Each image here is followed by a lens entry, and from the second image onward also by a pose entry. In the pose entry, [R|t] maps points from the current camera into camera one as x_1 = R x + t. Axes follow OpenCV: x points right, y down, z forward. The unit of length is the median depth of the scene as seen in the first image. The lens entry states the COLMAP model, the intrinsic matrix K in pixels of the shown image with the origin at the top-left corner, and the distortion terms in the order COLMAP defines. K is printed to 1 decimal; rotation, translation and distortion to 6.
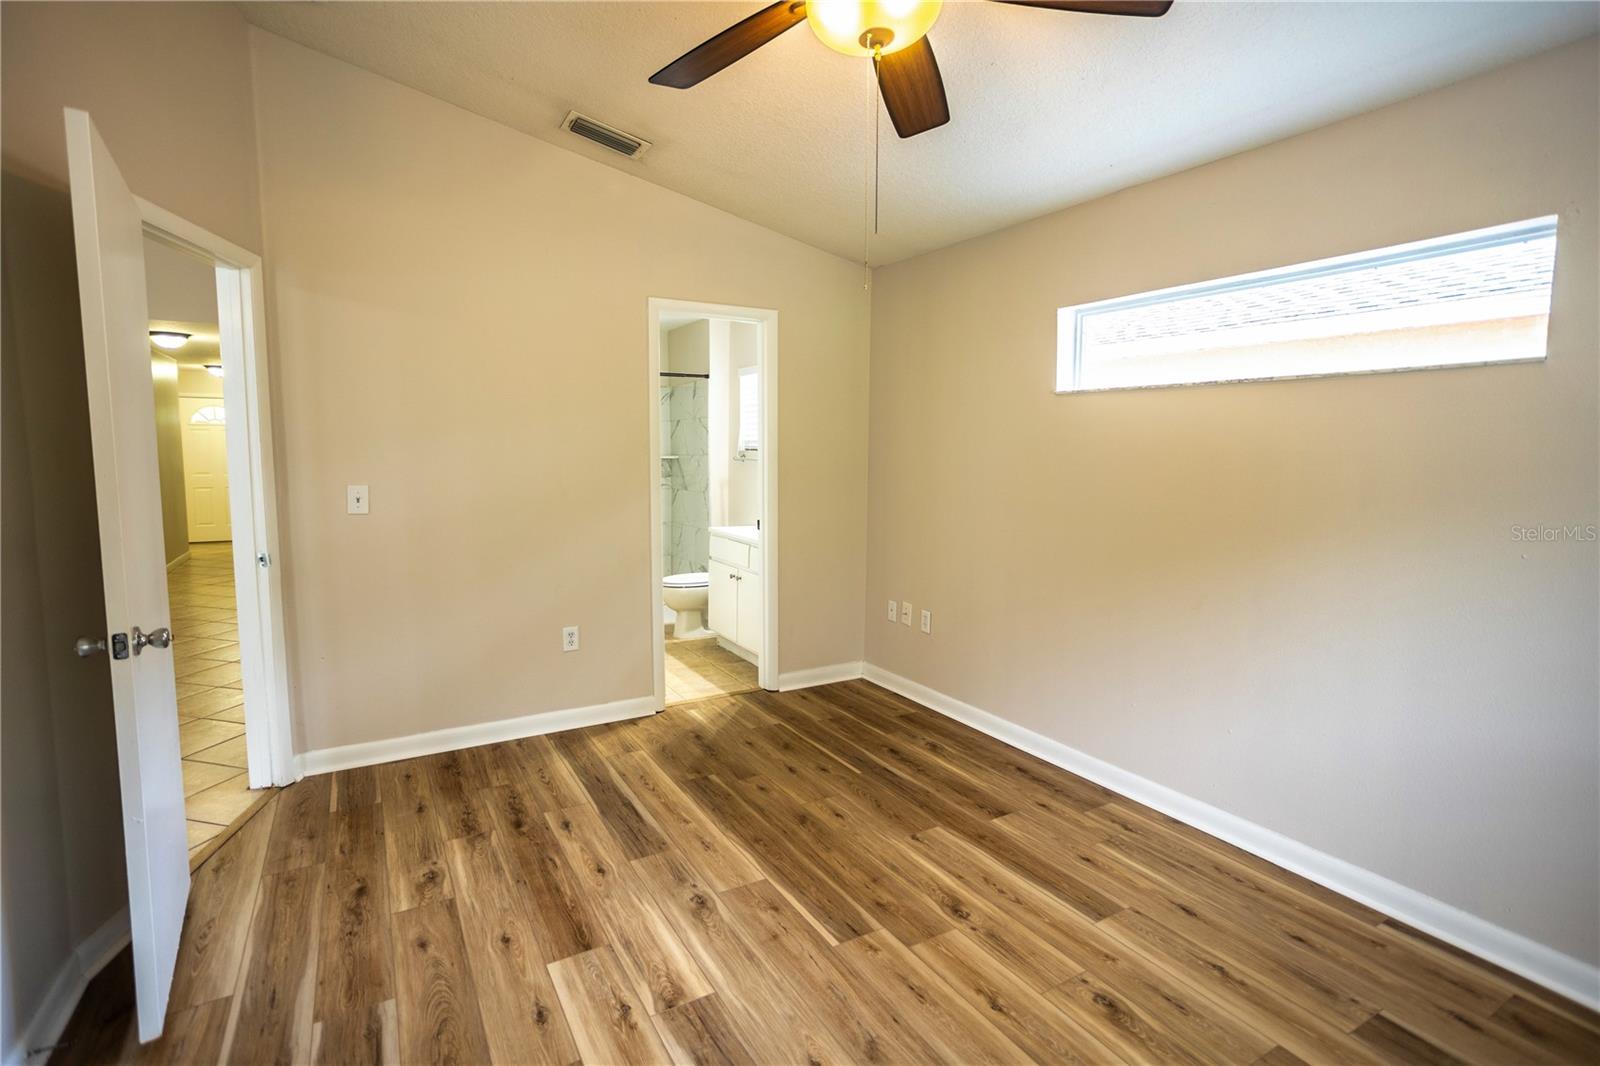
lens RADIAL K [[768.8, 0, 804.6], [0, 768.8, 516.2], [0, 0, 1]] dist [-0.055790, 0.035412]
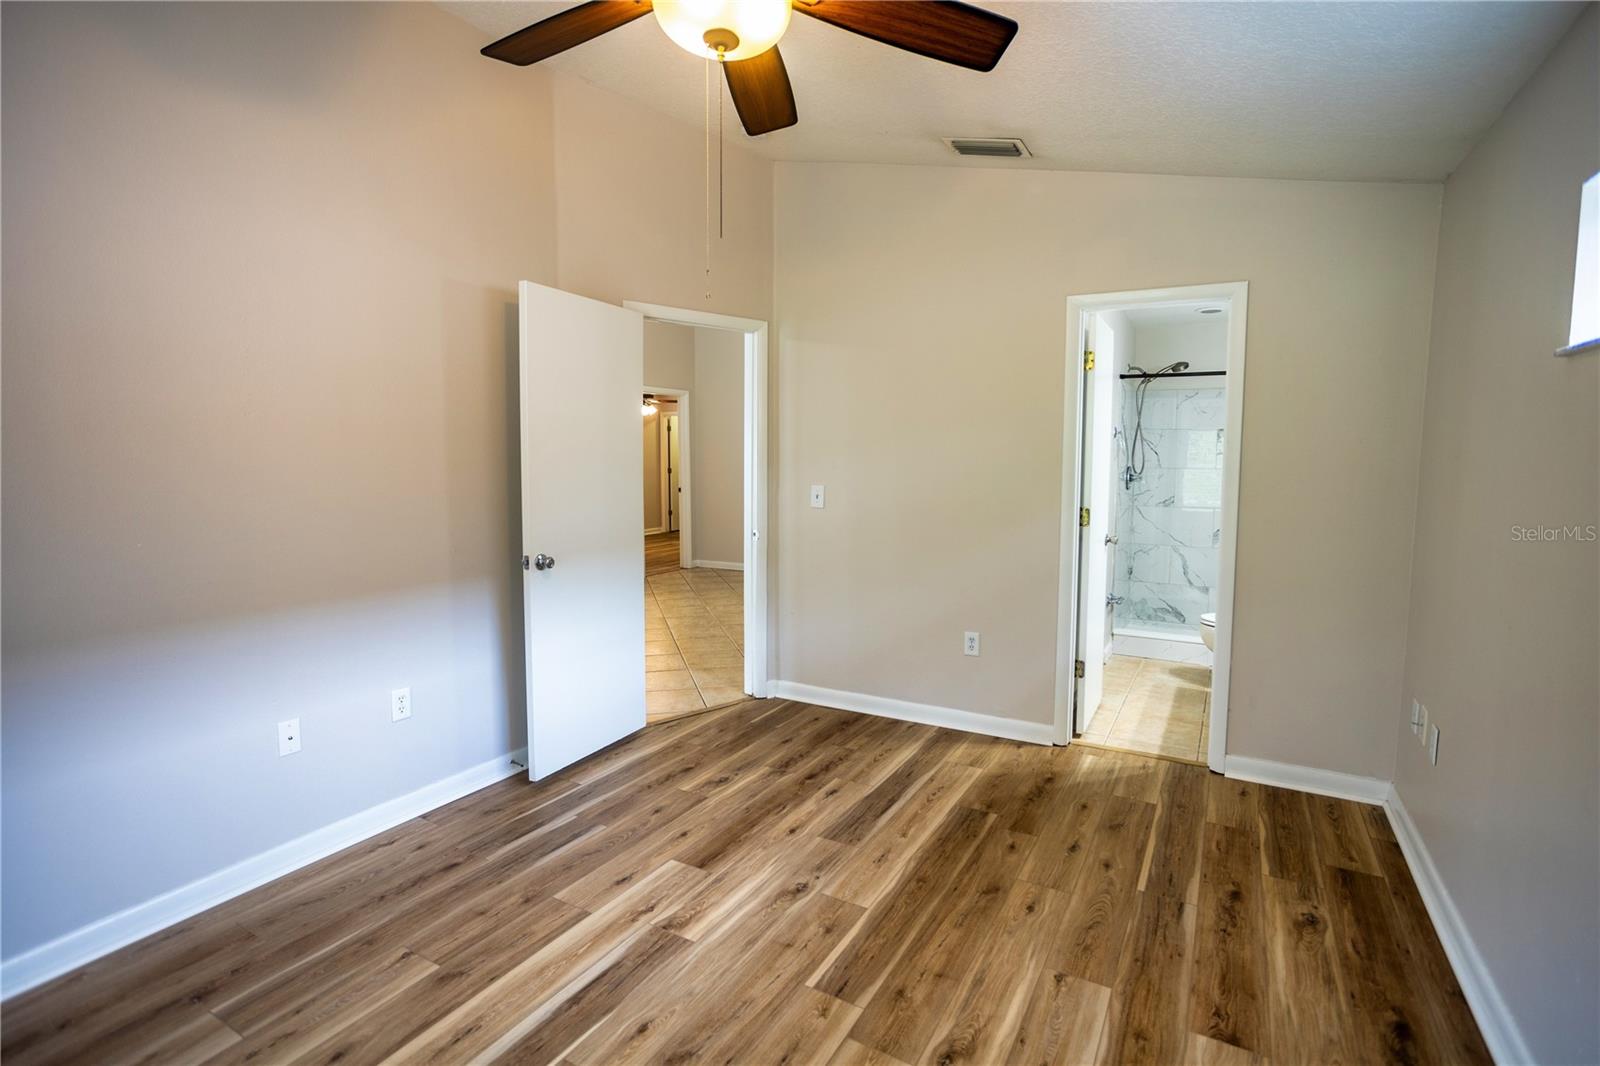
lens RADIAL K [[768.8, 0, 804.6], [0, 768.8, 516.2], [0, 0, 1]] dist [-0.055790, 0.035412]
pose [[0.497898, 0.067725, -0.864587, 0.594923], [-0.080735, 0.996236, 0.031543, -0.031719], [0.863469, 0.054098, 0.501492, 0.363072]]
